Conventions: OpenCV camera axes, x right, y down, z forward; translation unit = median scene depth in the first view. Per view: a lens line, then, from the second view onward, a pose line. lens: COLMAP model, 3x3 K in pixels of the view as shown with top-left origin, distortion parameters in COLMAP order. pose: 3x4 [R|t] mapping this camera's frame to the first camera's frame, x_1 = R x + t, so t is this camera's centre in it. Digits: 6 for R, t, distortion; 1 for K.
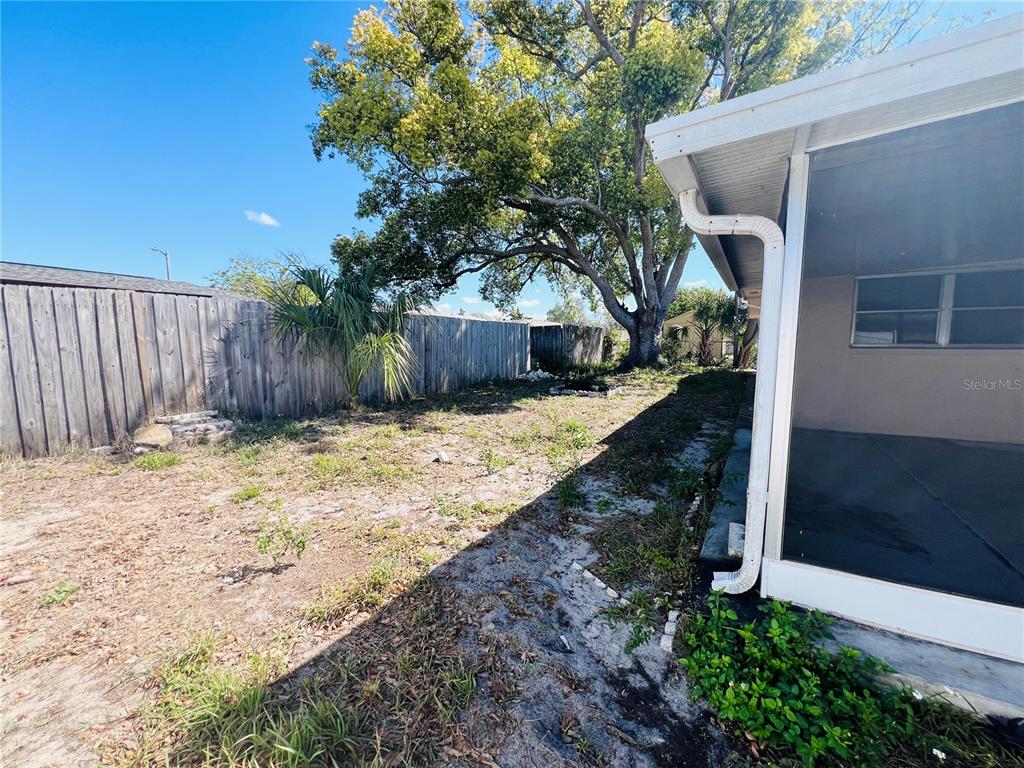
lens RADIAL K [[404.7, 0, 512.0], [0, 404.7, 386.2], [0, 0, 1]] dist [-0.009587, -0.000185]
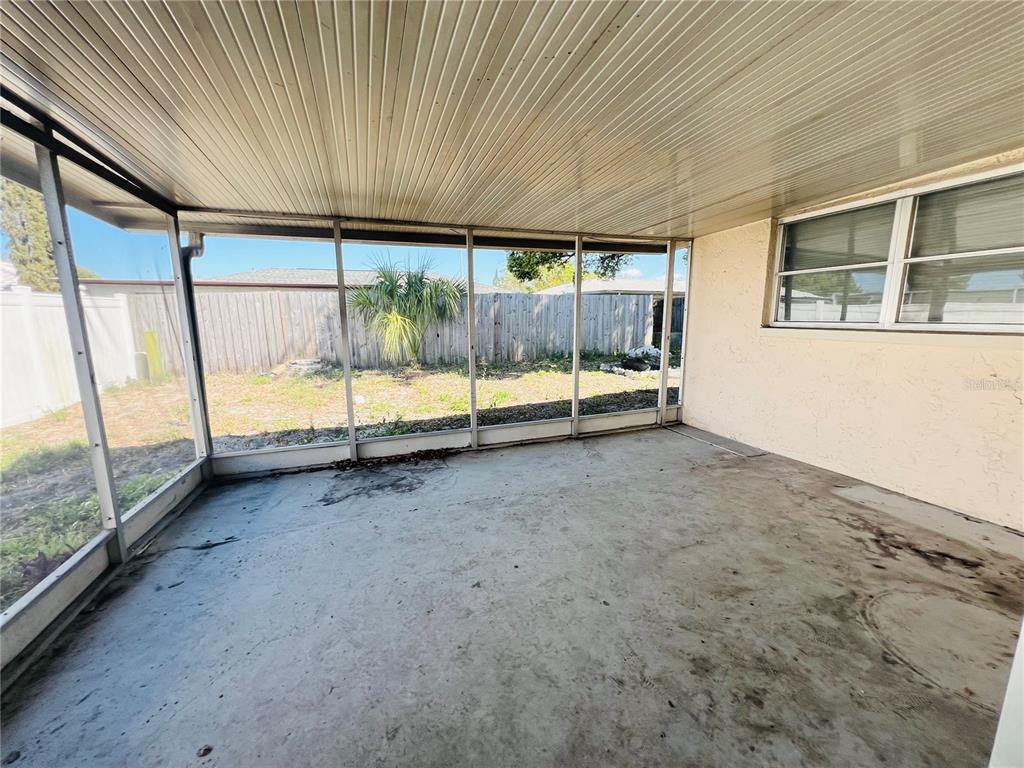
lens RADIAL K [[404.7, 0, 512.0], [0, 404.7, 386.2], [0, 0, 1]] dist [-0.009587, -0.000185]
pose [[0.769614, 0.105907, -0.629665, 0.969071], [-0.059979, 0.993779, 0.093839, -0.034203], [0.635686, -0.034453, 0.771178, 0.197306]]
